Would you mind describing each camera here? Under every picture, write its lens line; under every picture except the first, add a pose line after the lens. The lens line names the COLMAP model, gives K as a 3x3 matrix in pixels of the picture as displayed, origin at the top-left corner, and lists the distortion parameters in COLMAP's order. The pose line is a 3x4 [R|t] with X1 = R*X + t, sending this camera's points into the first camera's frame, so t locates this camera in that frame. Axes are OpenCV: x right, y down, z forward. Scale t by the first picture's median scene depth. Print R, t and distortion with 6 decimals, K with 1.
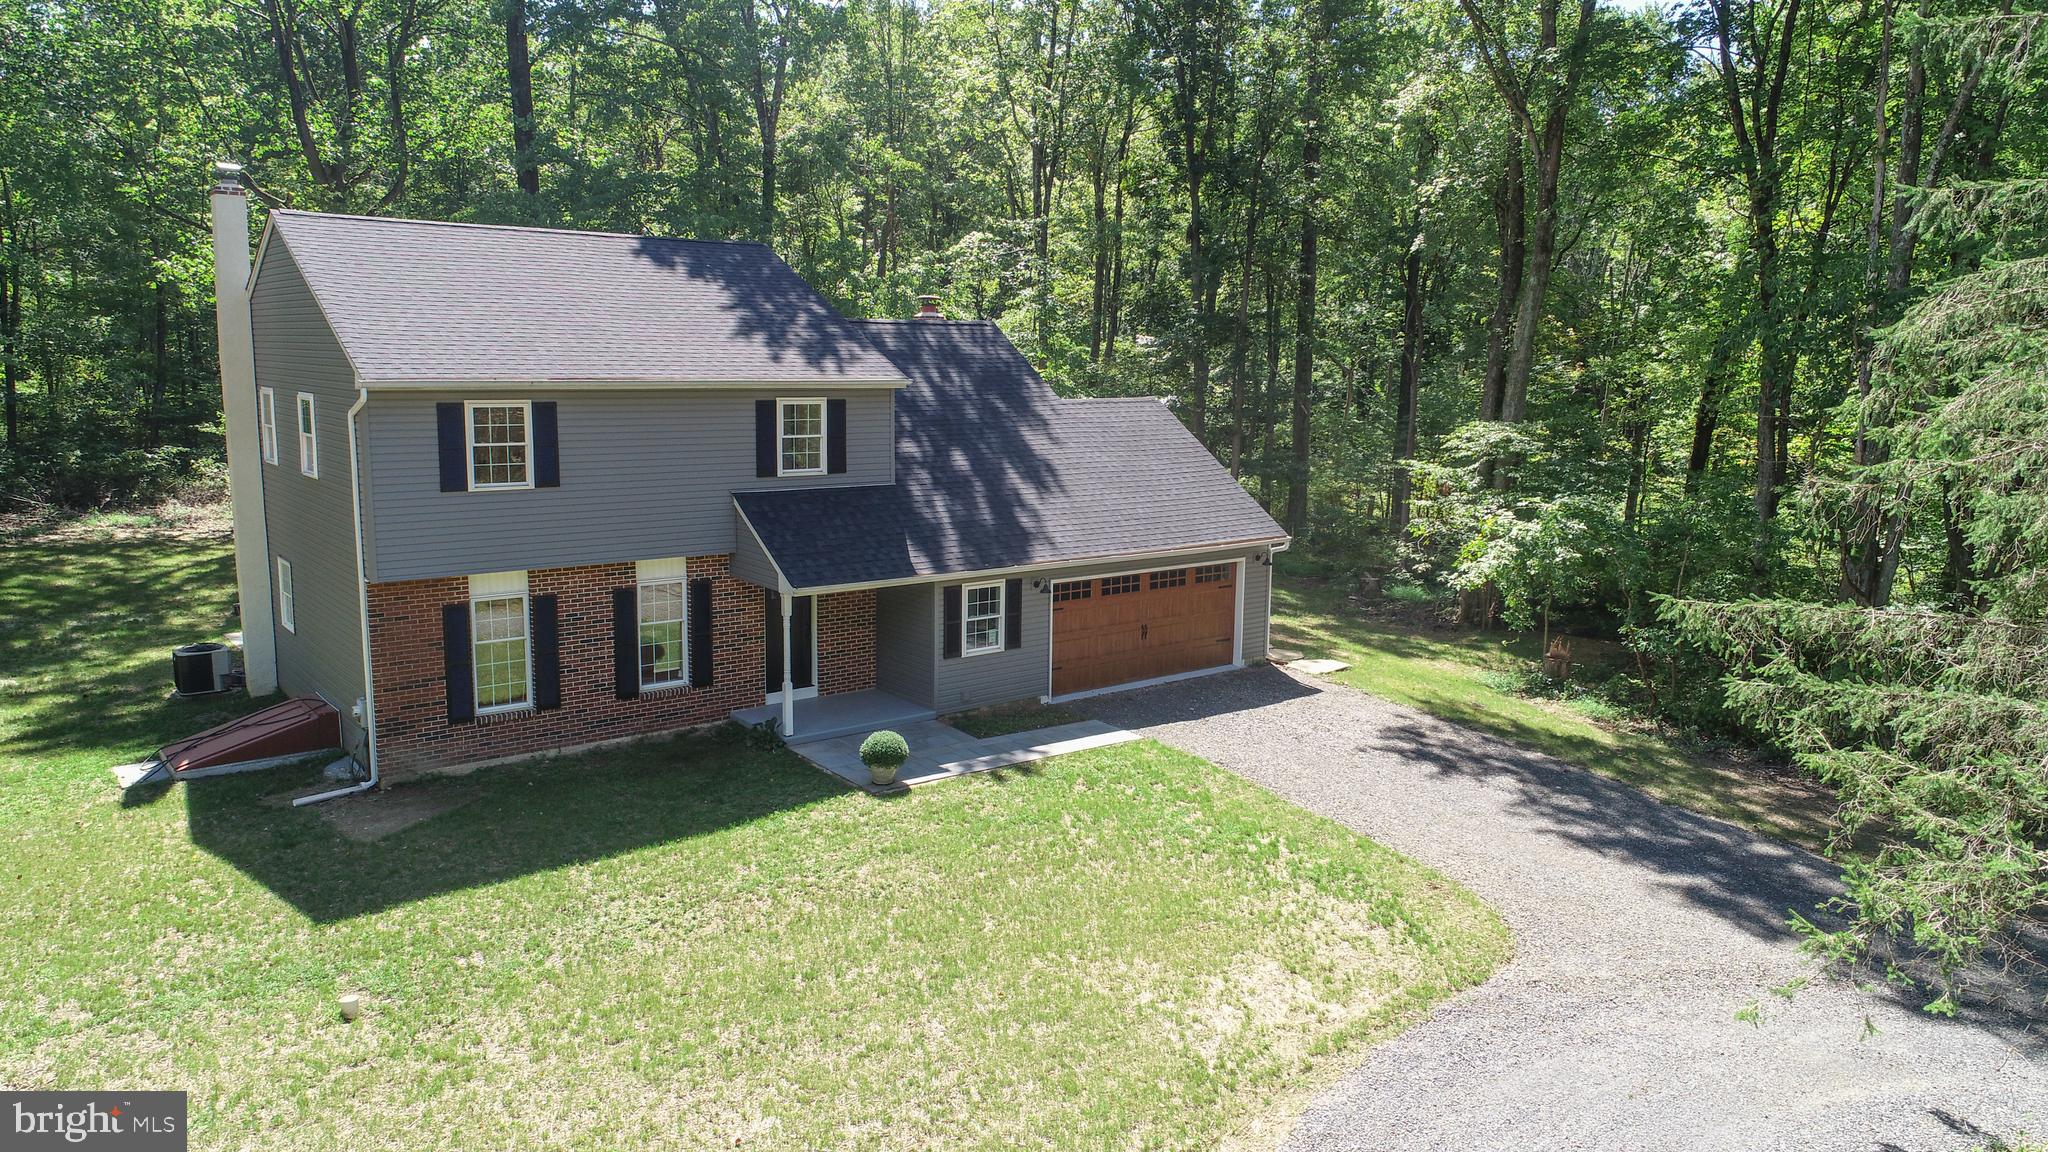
lens RADIAL K [[1455.5, 0, 1003.6], [0, 1455.5, 576.8], [0, 0, 1]] dist [-0.004401, -0.000483]
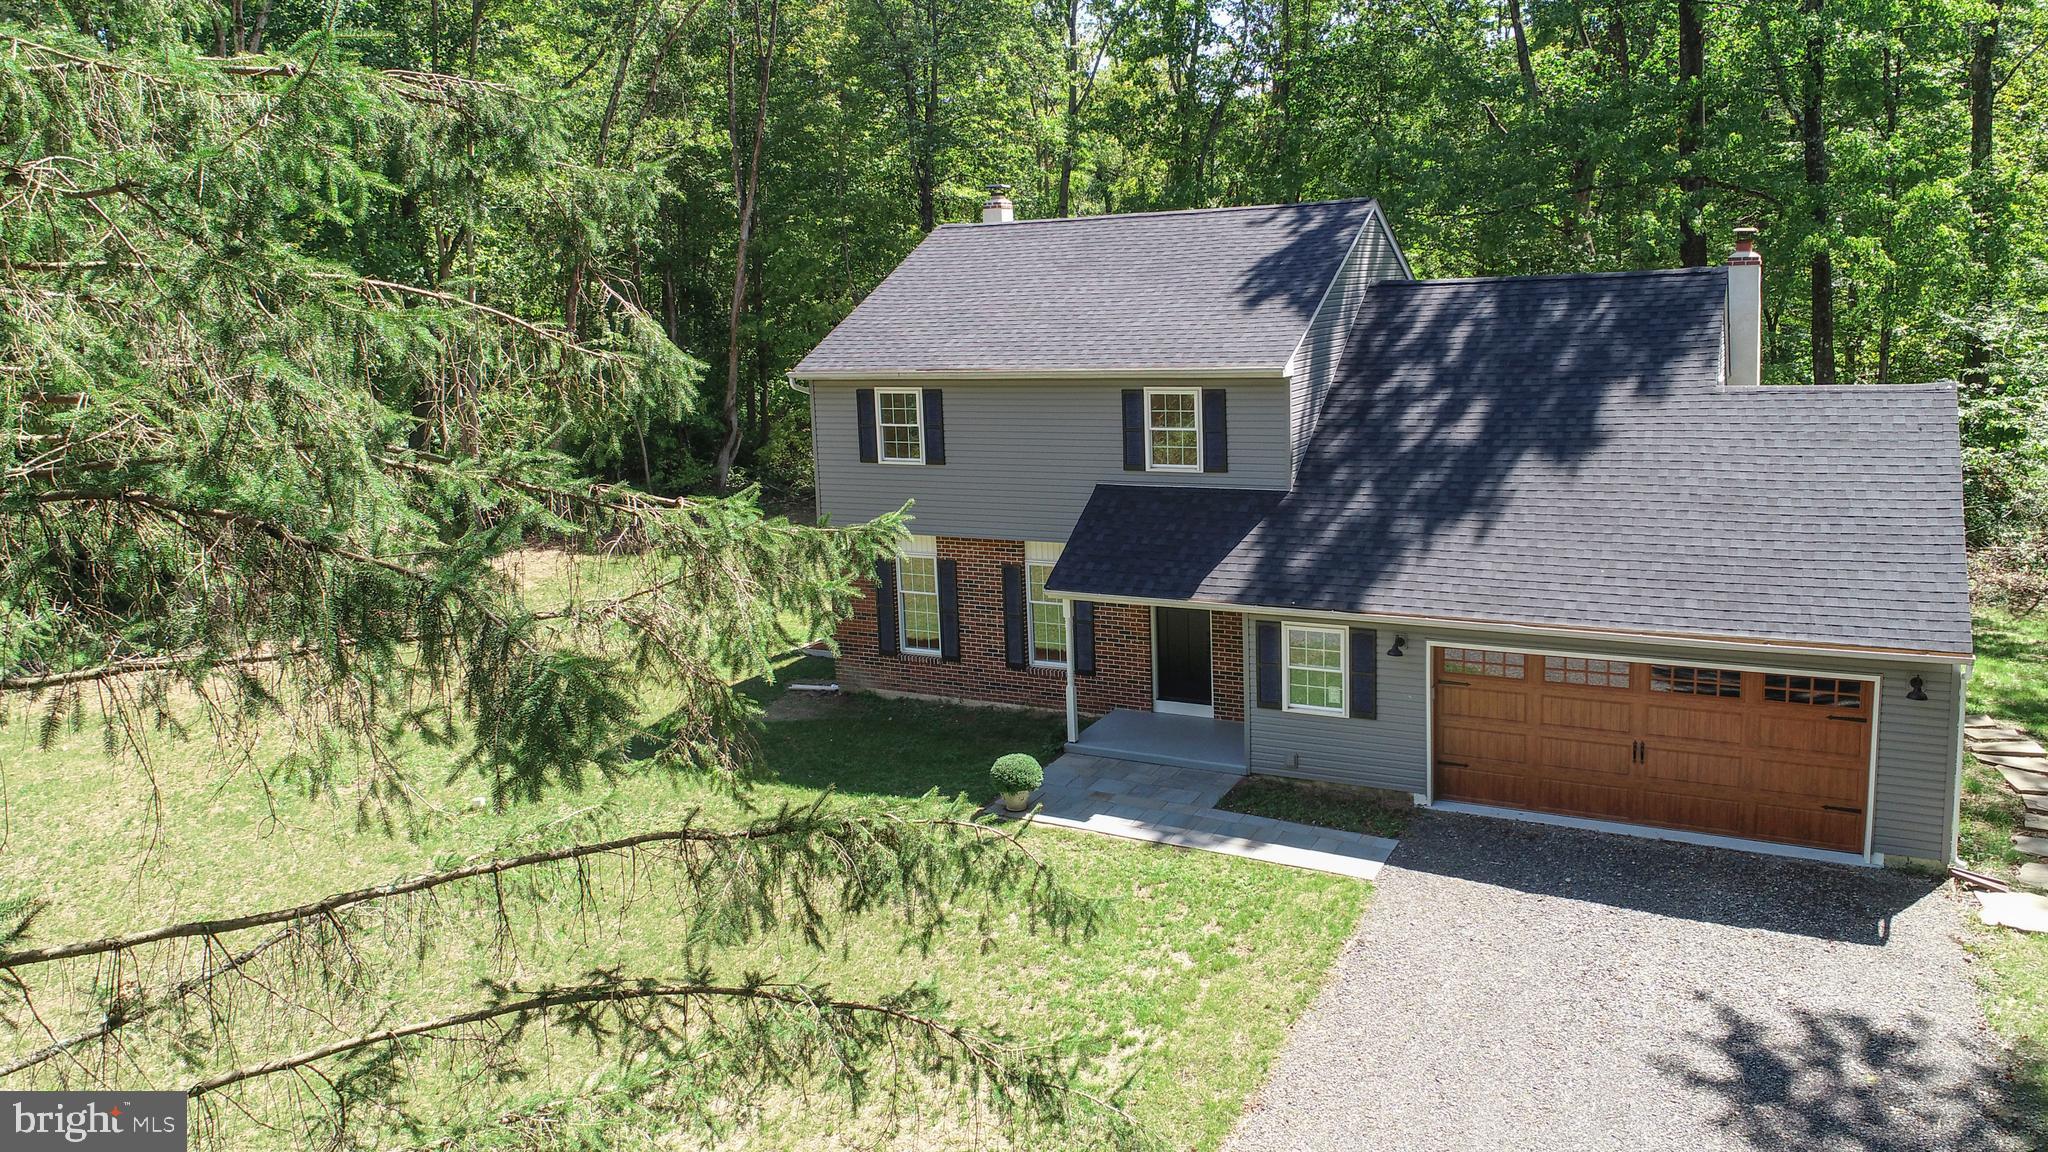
lens RADIAL K [[1376.4, 0, 1030.2], [0, 1376.4, 522.2], [0, 0, 1]] dist [-0.001558, -0.000480]
pose [[0.377288, 0.097409, -0.920959, 0.638155], [-0.117649, 0.991437, 0.056667, -0.078237], [0.918593, 0.086971, 0.385517, 0.598051]]
